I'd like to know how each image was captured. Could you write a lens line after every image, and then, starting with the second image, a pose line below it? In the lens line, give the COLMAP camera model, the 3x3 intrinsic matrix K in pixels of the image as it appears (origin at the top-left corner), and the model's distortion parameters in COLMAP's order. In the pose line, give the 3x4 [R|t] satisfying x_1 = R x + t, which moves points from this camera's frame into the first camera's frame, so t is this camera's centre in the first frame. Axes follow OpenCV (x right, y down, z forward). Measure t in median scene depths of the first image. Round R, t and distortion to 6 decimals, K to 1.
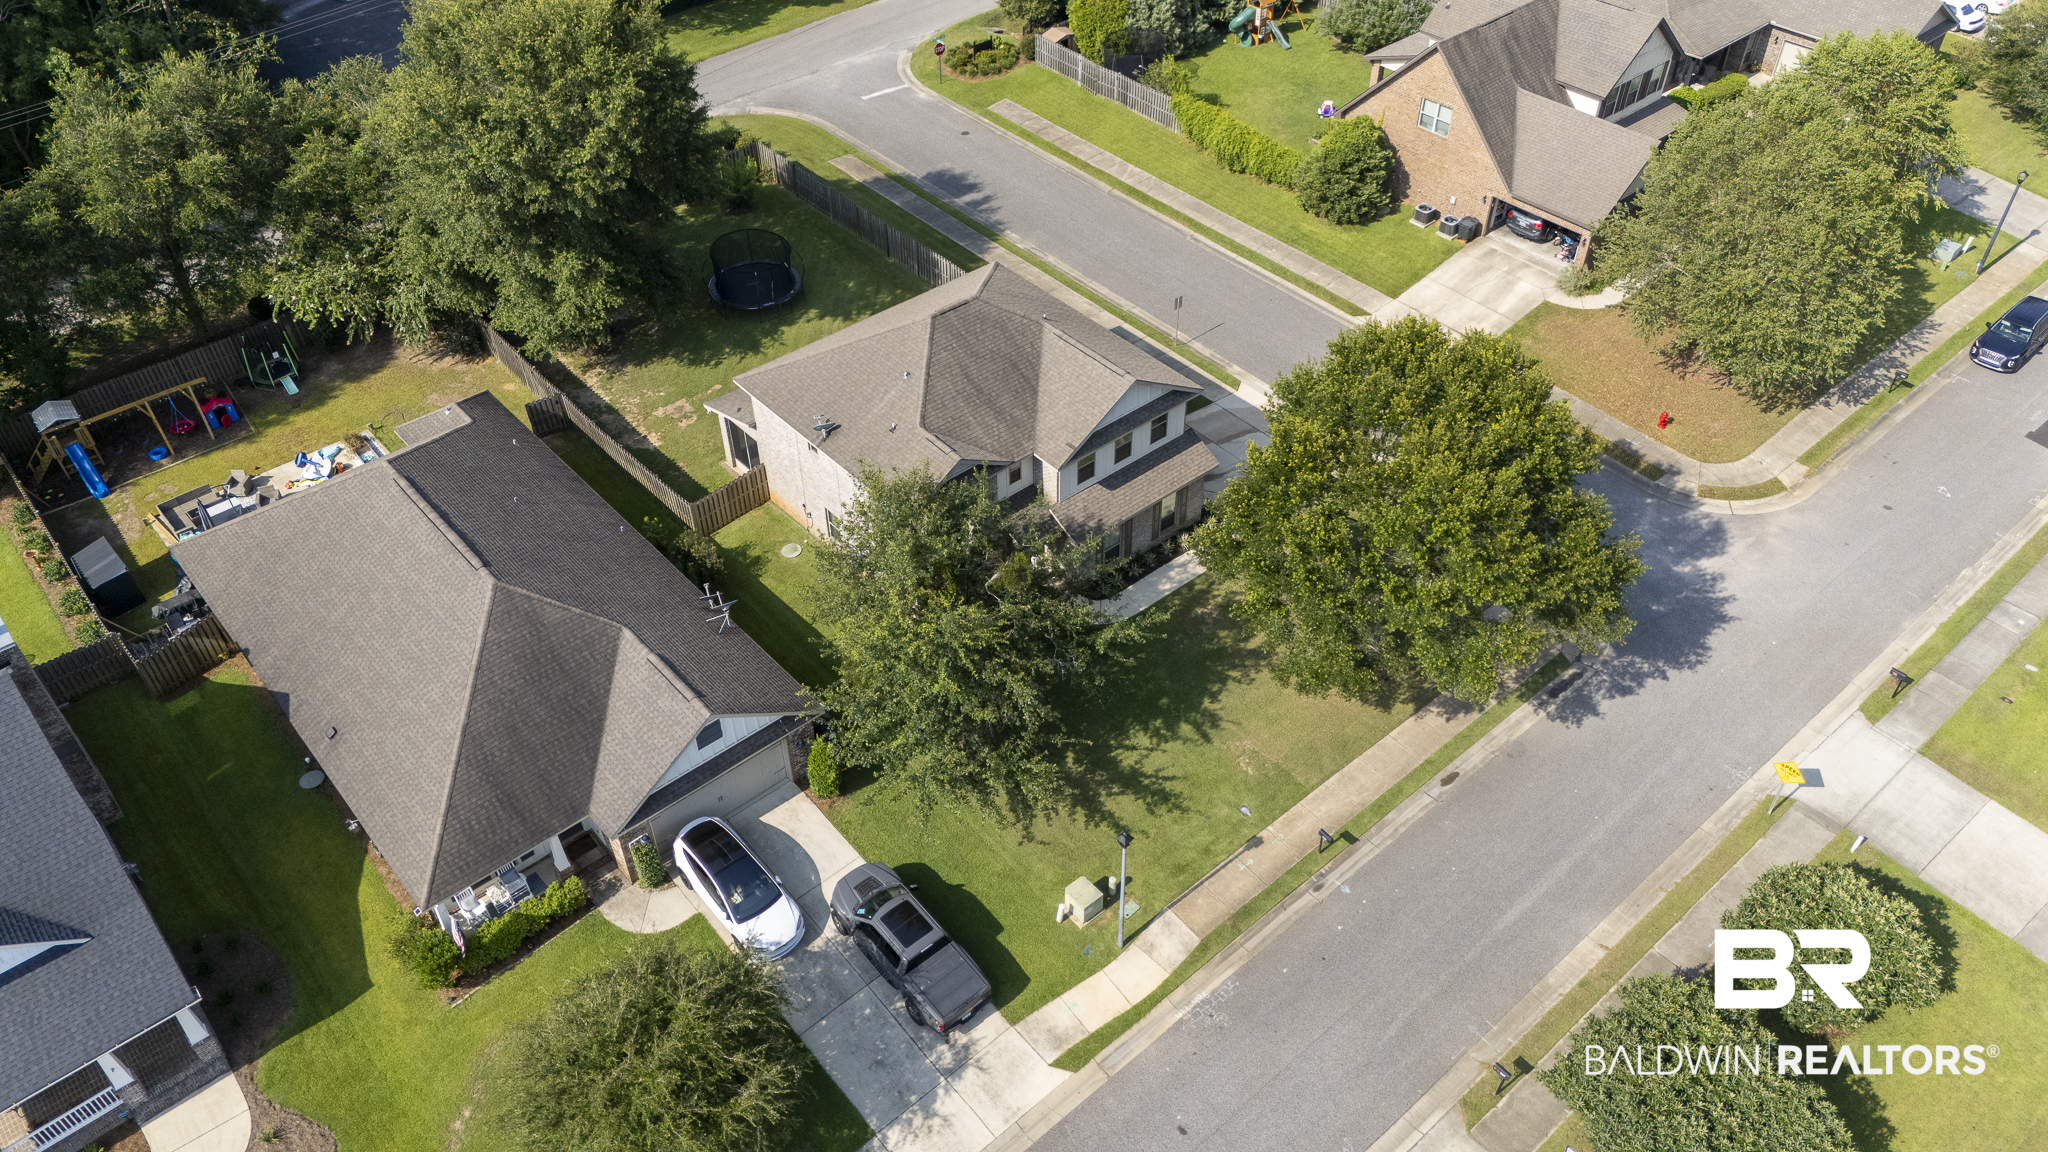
lens RADIAL K [[1492.5, 0, 1019.9], [0, 1492.5, 572.2], [0, 0, 1]] dist [0.058830, -0.052876]
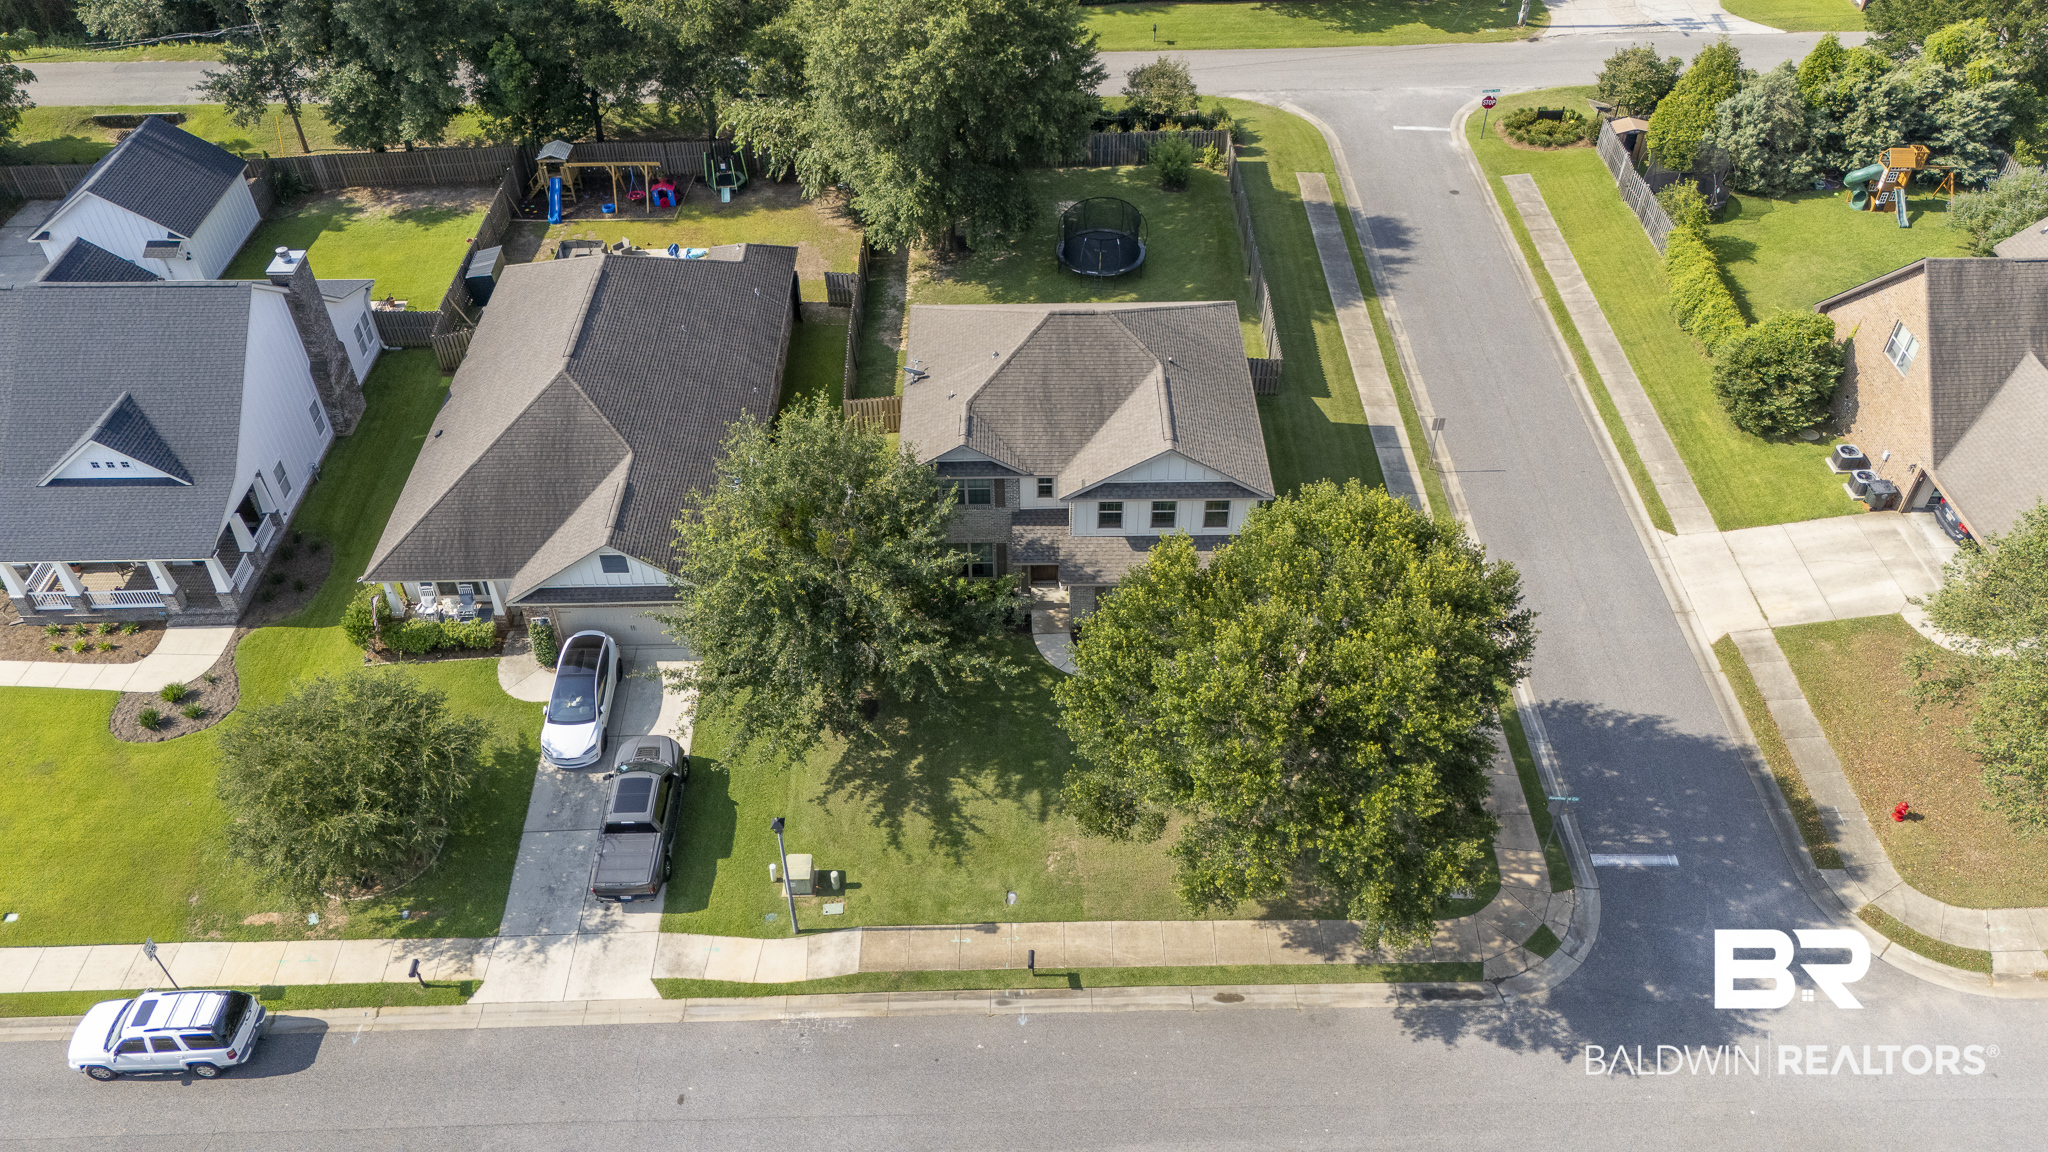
lens RADIAL K [[1492.5, 0, 1025.8], [0, 1492.5, 571.7], [0, 0, 1]] dist [0.058830, -0.052876]
pose [[0.767137, 0.436832, -0.469764, 0.418220], [-0.432538, 0.893036, 0.124086, -0.119043], [0.473721, 0.108000, 0.874028, 0.127444]]
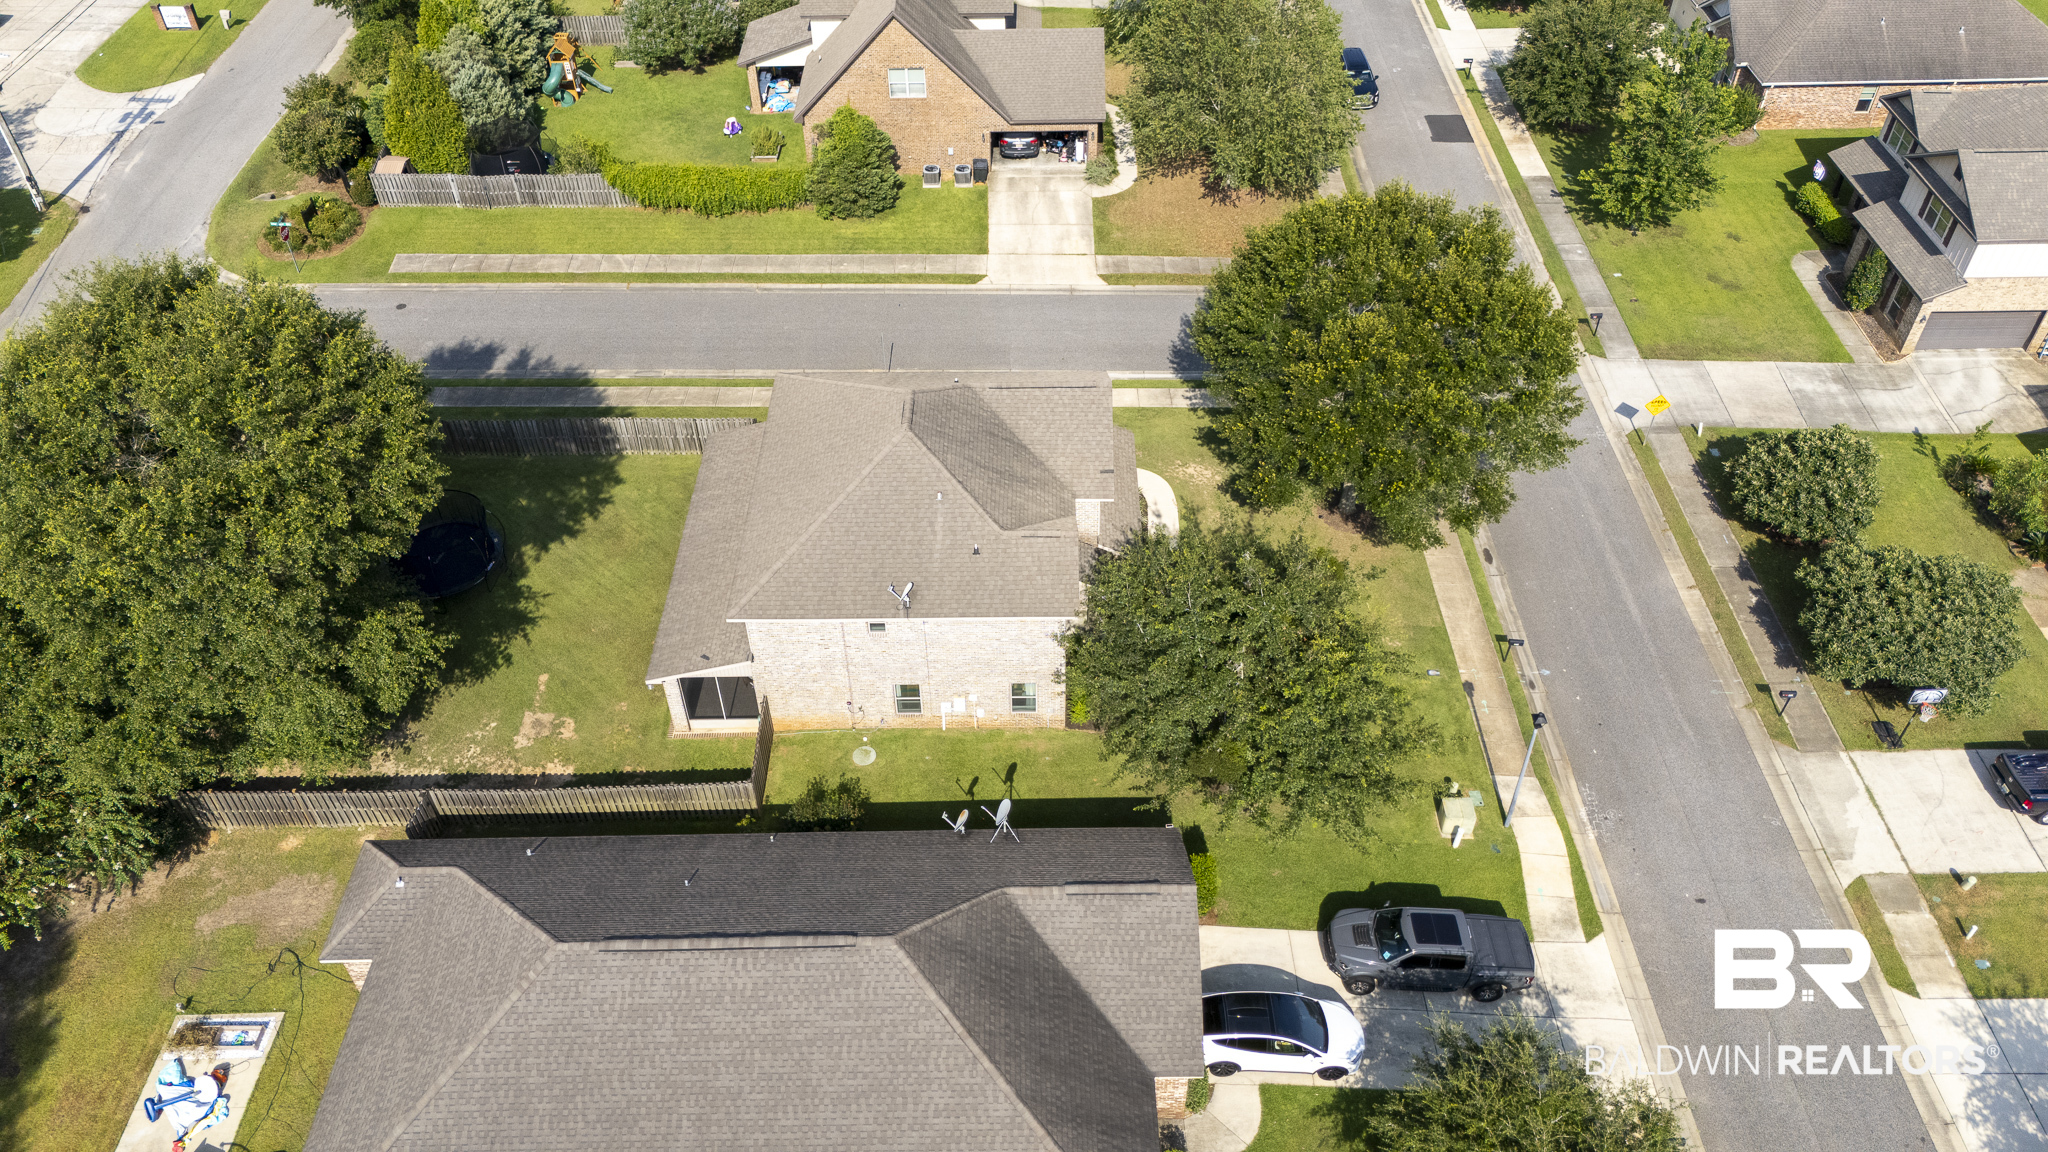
lens RADIAL K [[1492.5, 0, 1018.7], [0, 1492.5, 577.3], [0, 0, 1]] dist [0.058830, -0.052876]
pose [[0.652794, -0.516913, 0.553769, -0.491268], [0.514541, 0.839068, 0.176672, -0.195894], [-0.555974, 0.169607, 0.813712, 0.229768]]
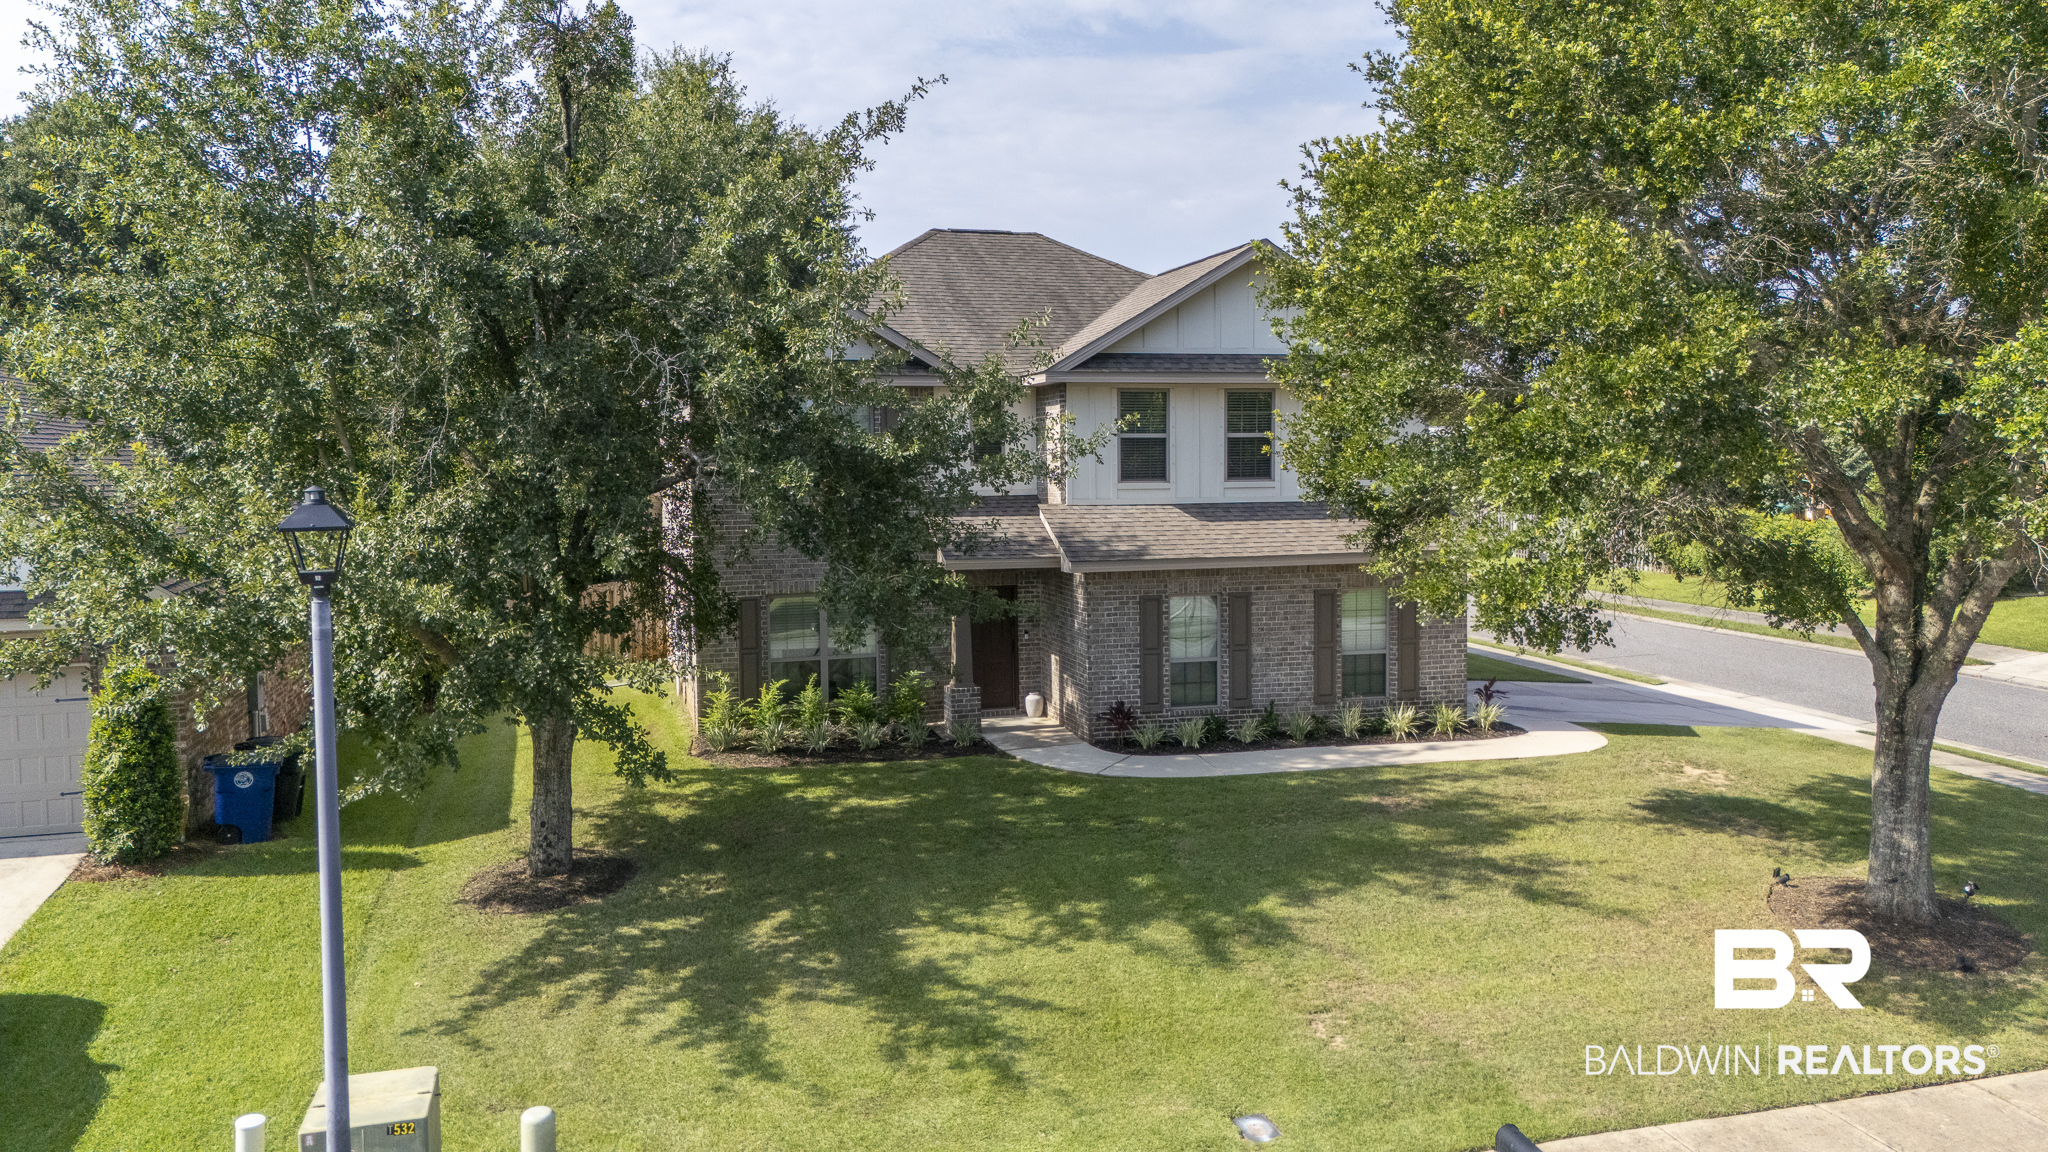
lens RADIAL K [[1492.5, 0, 1027.9], [0, 1492.5, 564.3], [0, 0, 1]] dist [0.058830, -0.052876]
pose [[0.917396, 0.042624, -0.395686, 0.172405], [-0.277293, 0.781638, -0.558705, 0.190626], [0.285468, 0.622275, 0.728891, 0.614288]]
